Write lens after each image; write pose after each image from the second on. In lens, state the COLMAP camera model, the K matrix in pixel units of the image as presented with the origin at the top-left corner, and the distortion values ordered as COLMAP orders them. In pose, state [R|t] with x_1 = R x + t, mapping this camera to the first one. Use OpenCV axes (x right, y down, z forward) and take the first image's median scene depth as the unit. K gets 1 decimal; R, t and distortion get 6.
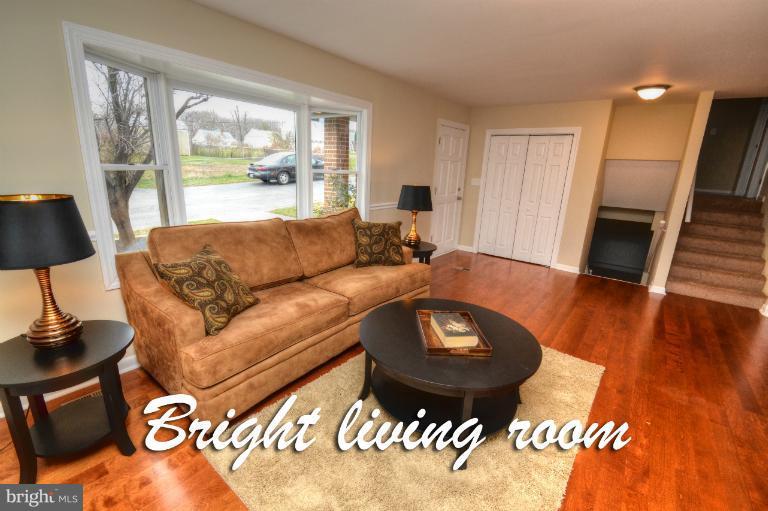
lens RADIAL K [[345.1, 0, 382.0], [0, 345.1, 259.3], [0, 0, 1]] dist [-0.001926, -0.000693]
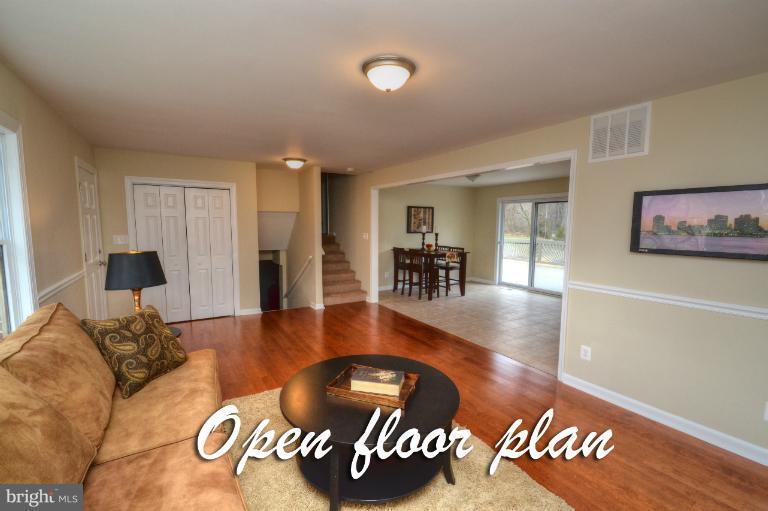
lens RADIAL K [[345.1, 0, 381.7], [0, 345.1, 253.3], [0, 0, 1]] dist [-0.001926, -0.000693]
pose [[0.362116, -0.125530, 0.923642, -0.338260], [0.256808, 0.965978, 0.030601, -0.094799], [-0.896059, 0.226118, 0.382033, 0.246862]]
